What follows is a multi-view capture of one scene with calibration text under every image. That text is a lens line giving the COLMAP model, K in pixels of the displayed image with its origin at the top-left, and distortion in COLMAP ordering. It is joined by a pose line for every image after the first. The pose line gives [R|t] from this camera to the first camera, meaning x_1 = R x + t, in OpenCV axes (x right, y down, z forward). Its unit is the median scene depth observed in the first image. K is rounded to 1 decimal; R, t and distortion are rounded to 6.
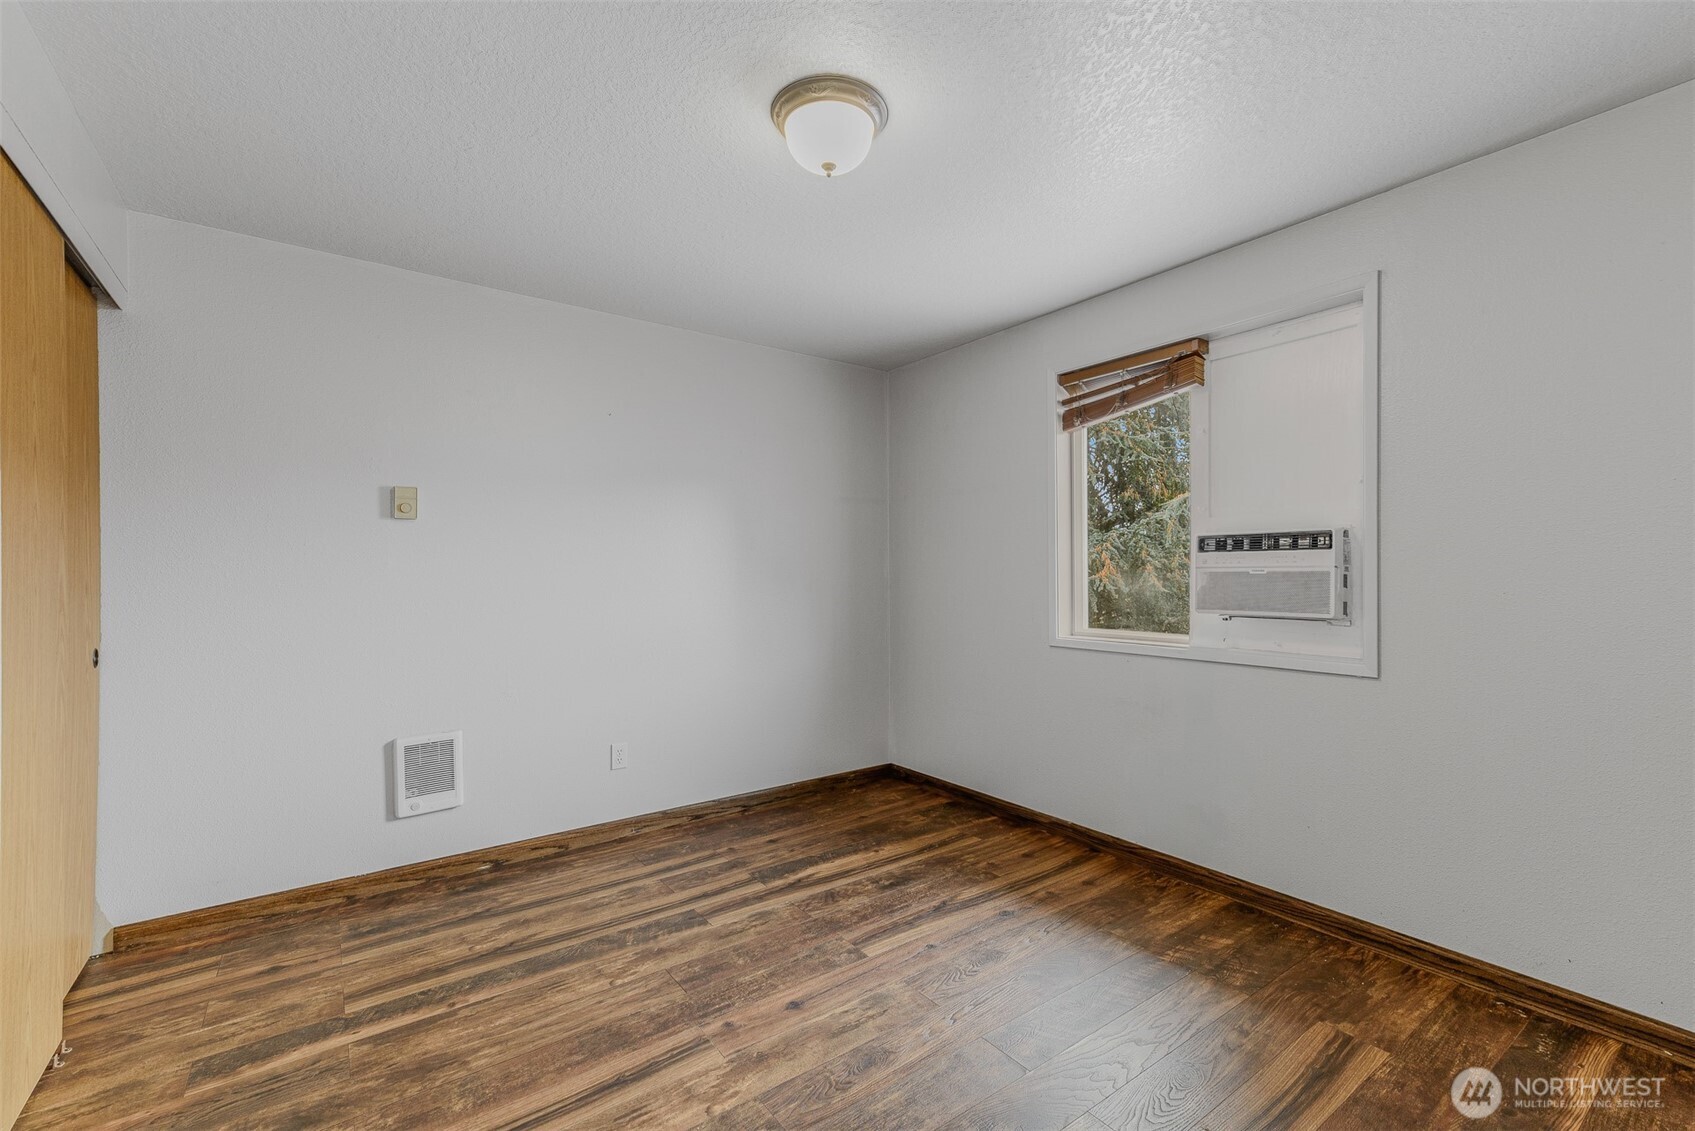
lens RADIAL K [[732.3, 0, 856.8], [0, 732.3, 571.7], [0, 0, 1]] dist [0.022274, 0.000341]
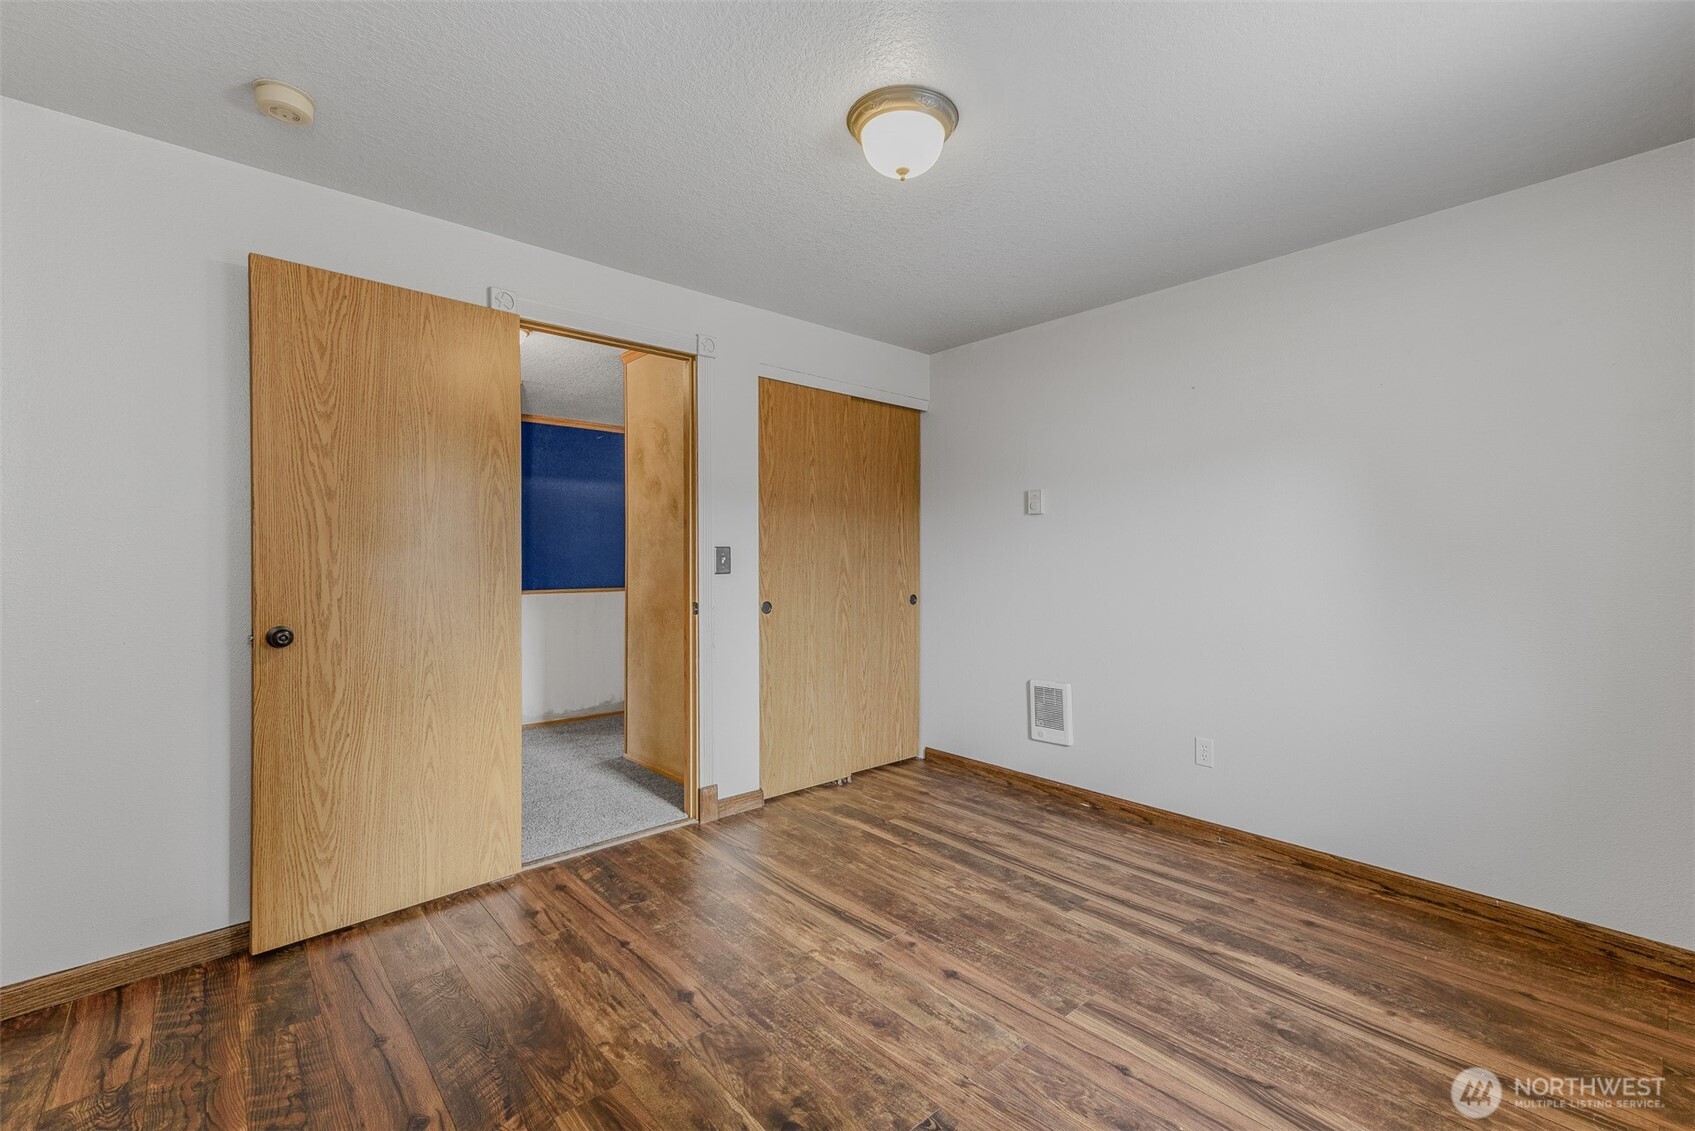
lens RADIAL K [[740.0, 0, 849.5], [0, 740.0, 554.0], [0, 0, 1]] dist [0.022298, -0.000031]
pose [[0.078384, -0.000758, -0.996923, 0.742251], [0.001376, 0.999999, -0.000652, 0.000335], [0.996922, -0.001321, 0.078385, 0.610958]]
